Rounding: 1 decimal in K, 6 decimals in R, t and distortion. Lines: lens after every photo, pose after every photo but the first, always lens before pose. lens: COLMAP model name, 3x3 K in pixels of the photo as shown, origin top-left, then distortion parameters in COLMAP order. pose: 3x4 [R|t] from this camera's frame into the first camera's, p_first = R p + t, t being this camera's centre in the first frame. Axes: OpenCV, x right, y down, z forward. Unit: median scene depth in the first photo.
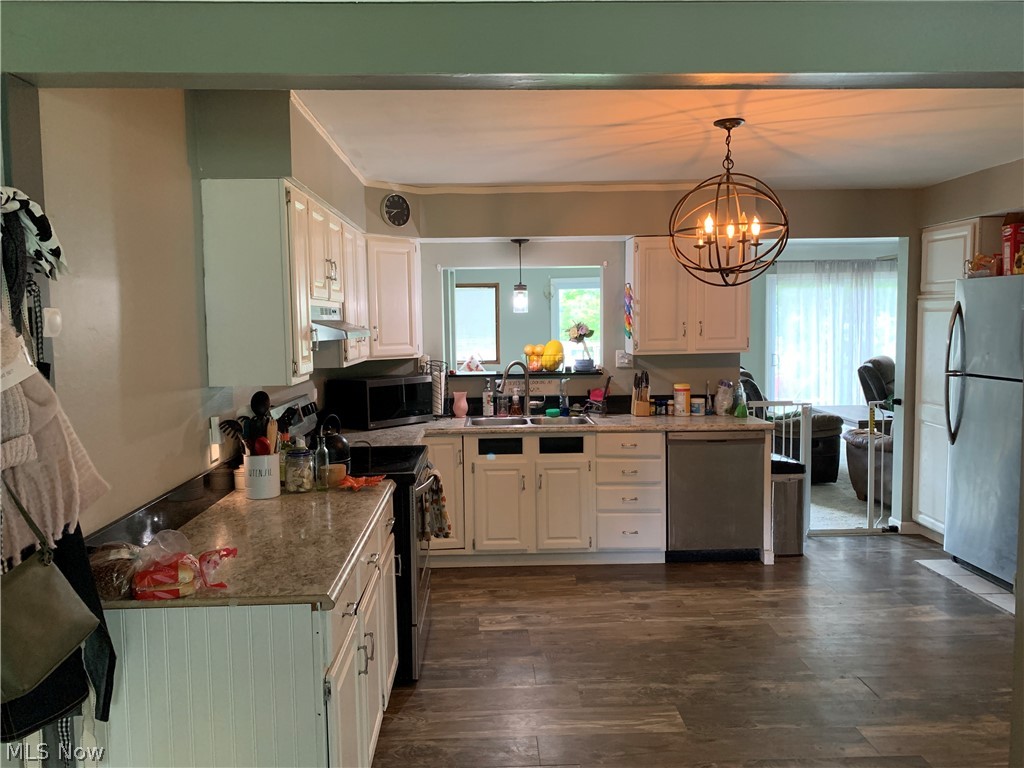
lens RADIAL K [[783.9, 0, 493.0], [0, 783.9, 381.5], [0, 0, 1]] dist [0.027337, -0.024812]
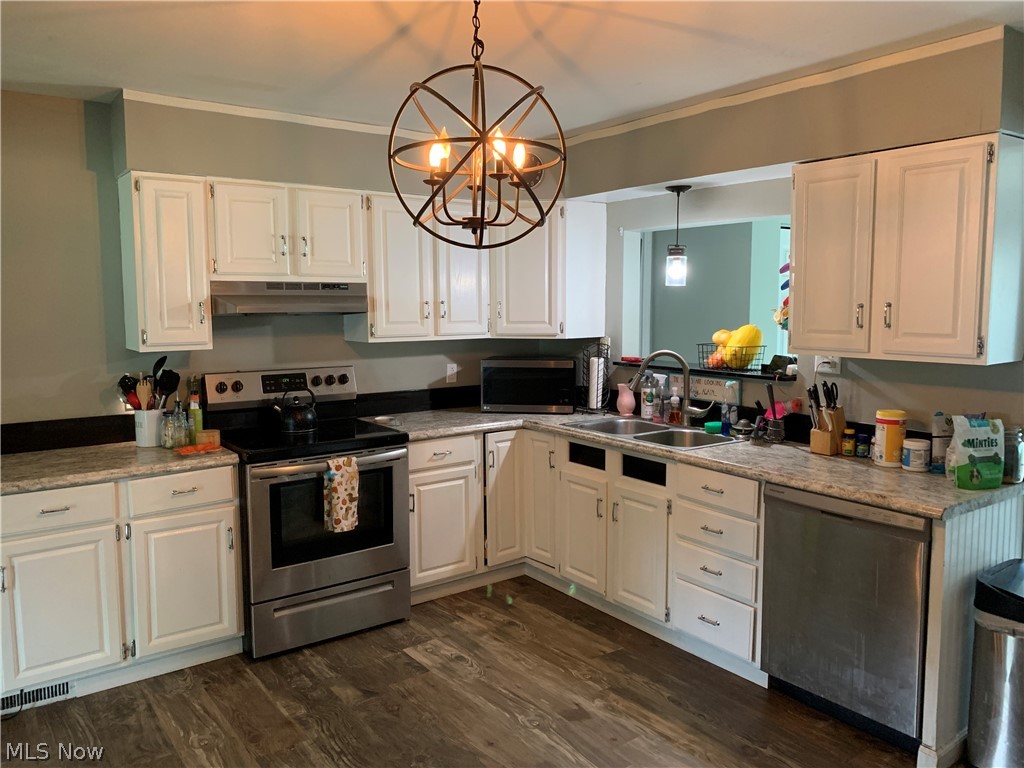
lens RADIAL K [[783.9, 0, 509.7], [0, 783.9, 381.4], [0, 0, 1]] dist [0.027337, -0.024812]
pose [[0.568953, 0.101717, -0.816055, 0.604273], [-0.067814, 0.994745, 0.076710, -0.047759], [0.819569, 0.011696, 0.572861, 0.482178]]
